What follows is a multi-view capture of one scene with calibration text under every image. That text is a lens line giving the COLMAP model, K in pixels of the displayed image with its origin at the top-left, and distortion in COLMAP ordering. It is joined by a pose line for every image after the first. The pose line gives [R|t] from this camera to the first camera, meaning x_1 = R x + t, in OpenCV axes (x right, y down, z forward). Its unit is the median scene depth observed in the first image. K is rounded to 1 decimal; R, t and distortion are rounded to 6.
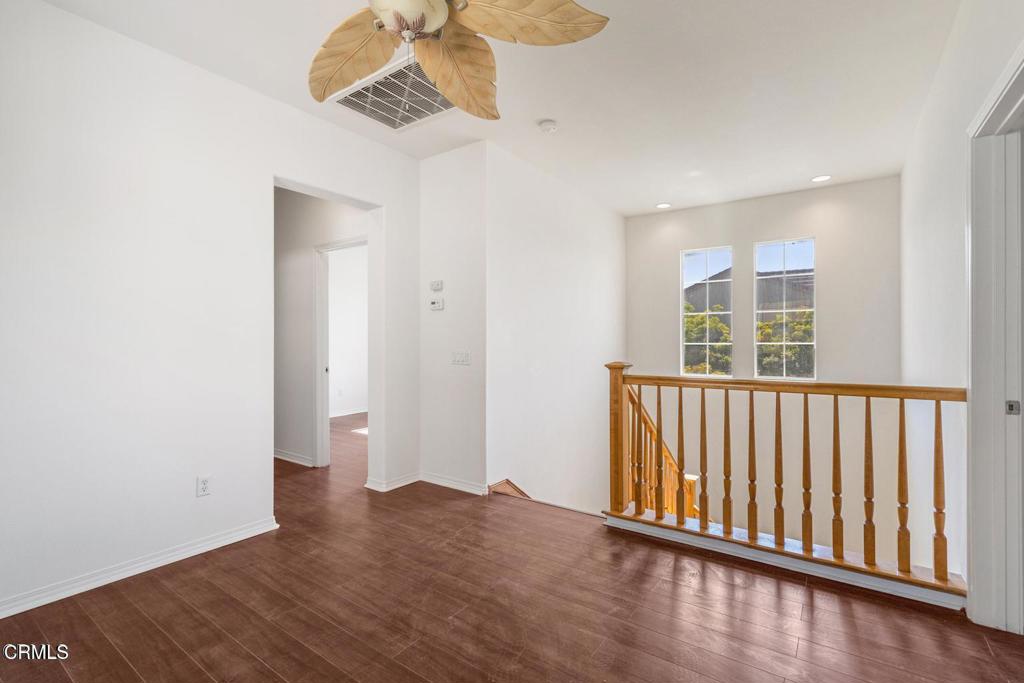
lens RADIAL K [[464.6, 0, 512.2], [0, 464.6, 338.7], [0, 0, 1]] dist [-0.005119, 0.000204]
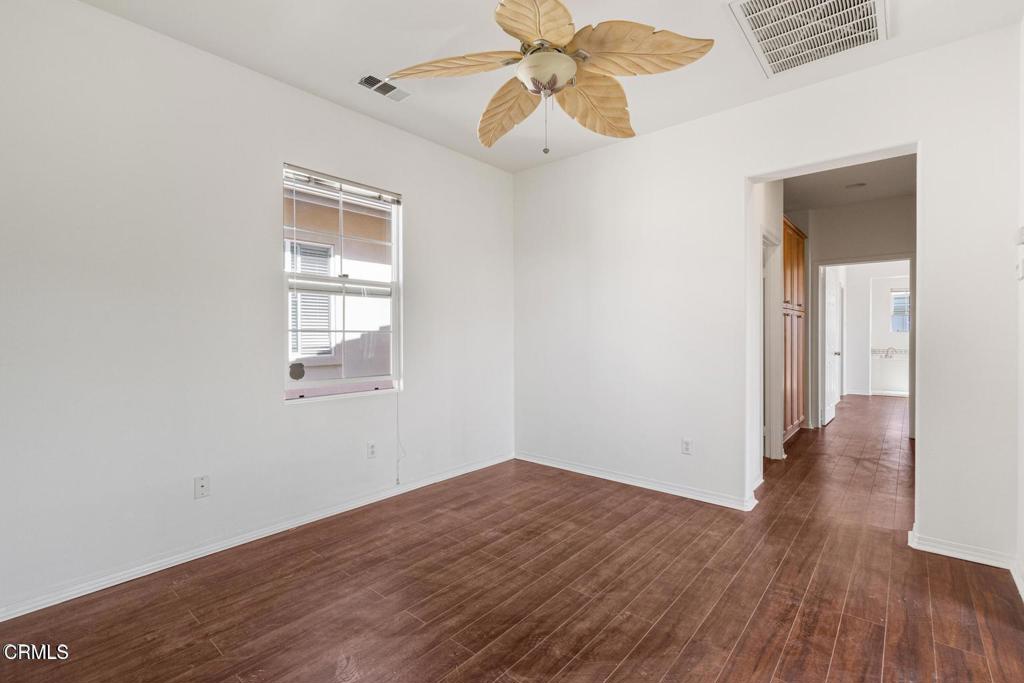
lens RADIAL K [[464.6, 0, 516.2], [0, 464.6, 337.2], [0, 0, 1]] dist [-0.005119, 0.000204]
pose [[-0.087155, 0.009841, -0.996146, 0.818071], [0.006395, 0.999936, 0.009319, -0.001545], [0.996174, -0.005558, -0.087212, 0.794530]]
